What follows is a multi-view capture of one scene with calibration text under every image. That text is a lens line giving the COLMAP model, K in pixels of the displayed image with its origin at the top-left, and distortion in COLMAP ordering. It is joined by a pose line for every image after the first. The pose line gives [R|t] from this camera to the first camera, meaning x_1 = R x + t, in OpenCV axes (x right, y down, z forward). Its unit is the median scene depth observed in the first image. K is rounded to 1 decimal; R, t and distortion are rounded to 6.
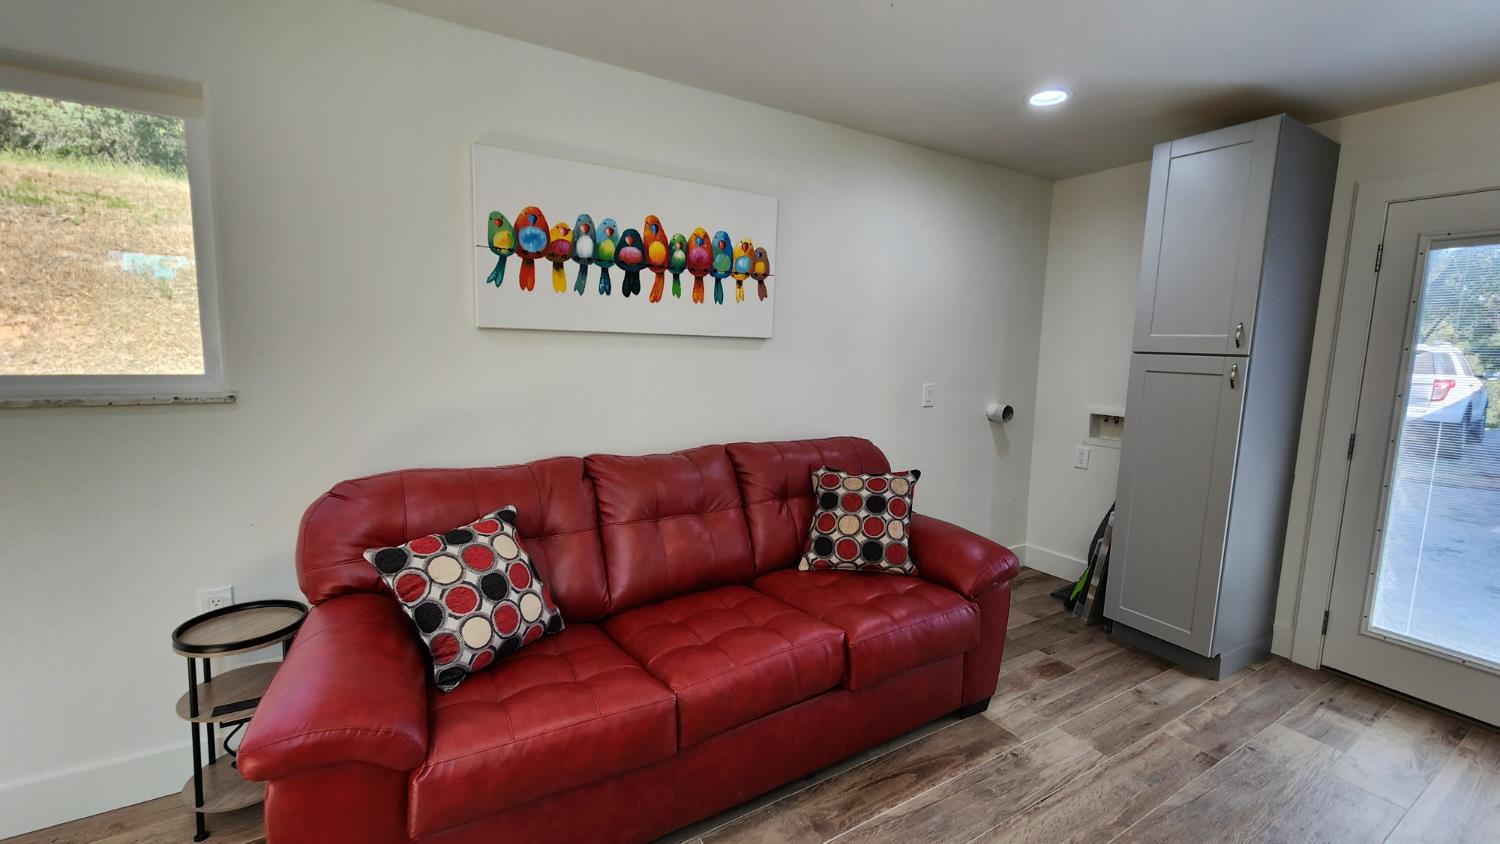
lens RADIAL K [[617.3, 0, 756.9], [0, 617.3, 419.9], [0, 0, 1]] dist [-0.001293, 0.000538]
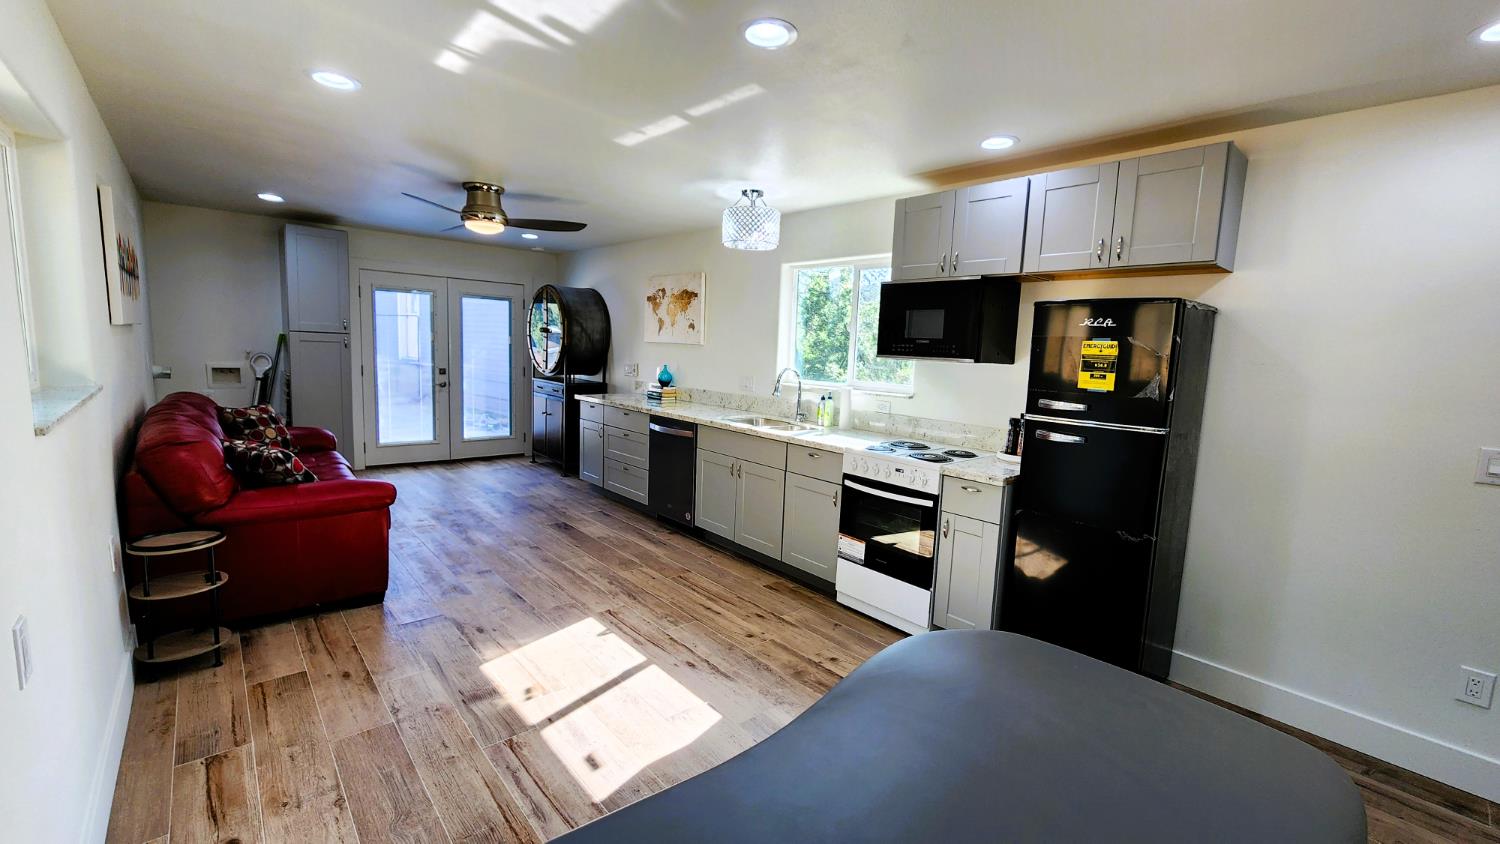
lens RADIAL K [[617.3, 0, 756.9], [0, 617.3, 419.9], [0, 0, 1]] dist [-0.001293, 0.000538]
pose [[-0.172271, -0.152168, 0.973225, -1.803538], [0.069225, 0.983683, 0.166057, -0.066982], [-0.982614, 0.095978, -0.158926, -0.101991]]
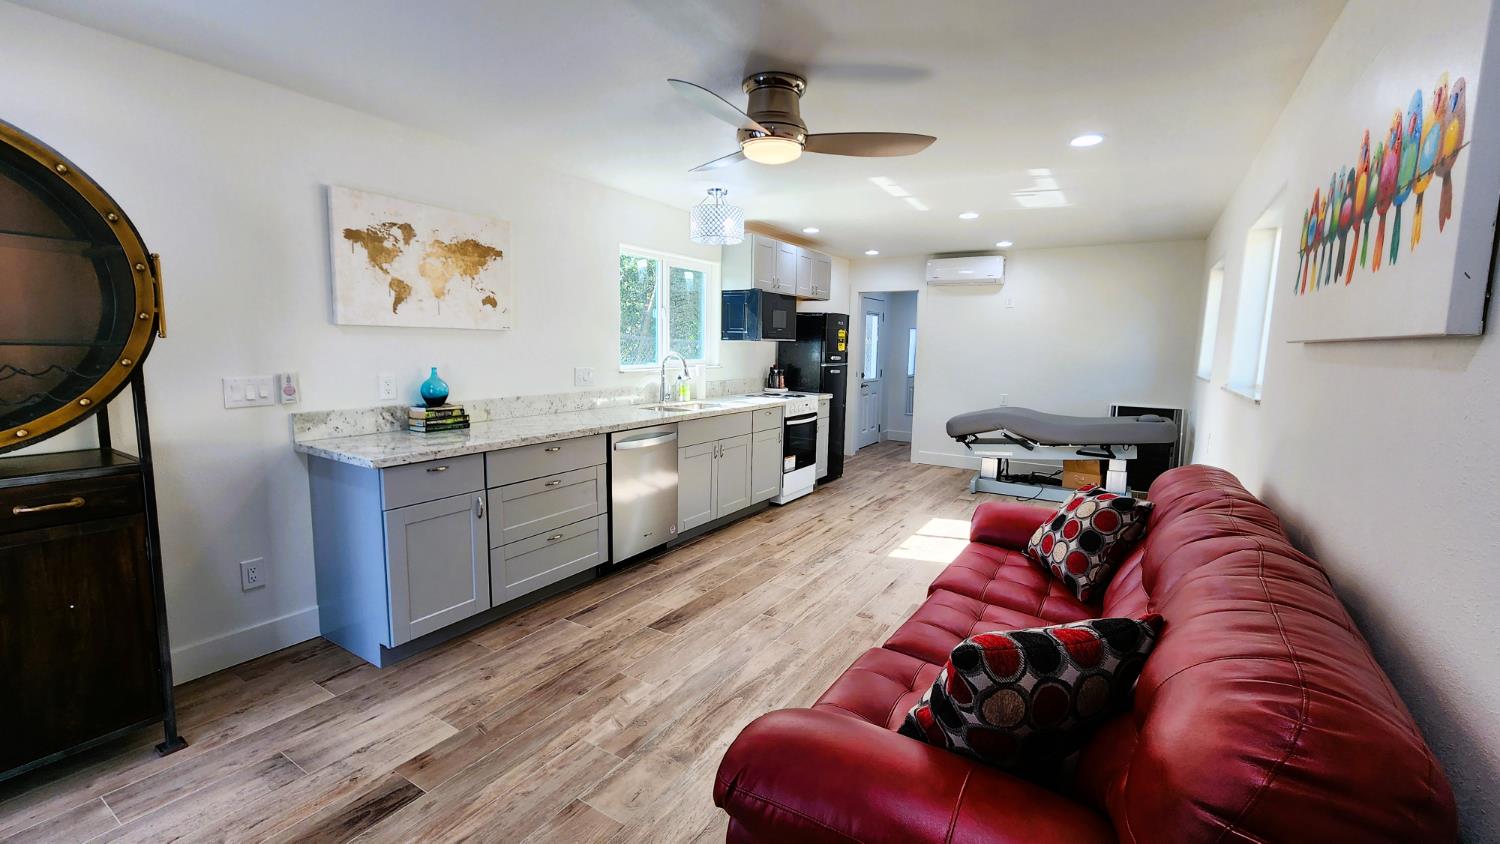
lens RADIAL K [[613.1, 0, 753.7], [0, 613.1, 418.9], [0, 0, 1]] dist [-0.000303, 0.000213]
pose [[-0.898790, 0.011513, -0.438229, 0.587356], [-0.092546, 0.972142, 0.215348, -0.144985], [0.428500, 0.234109, -0.872686, 1.323205]]
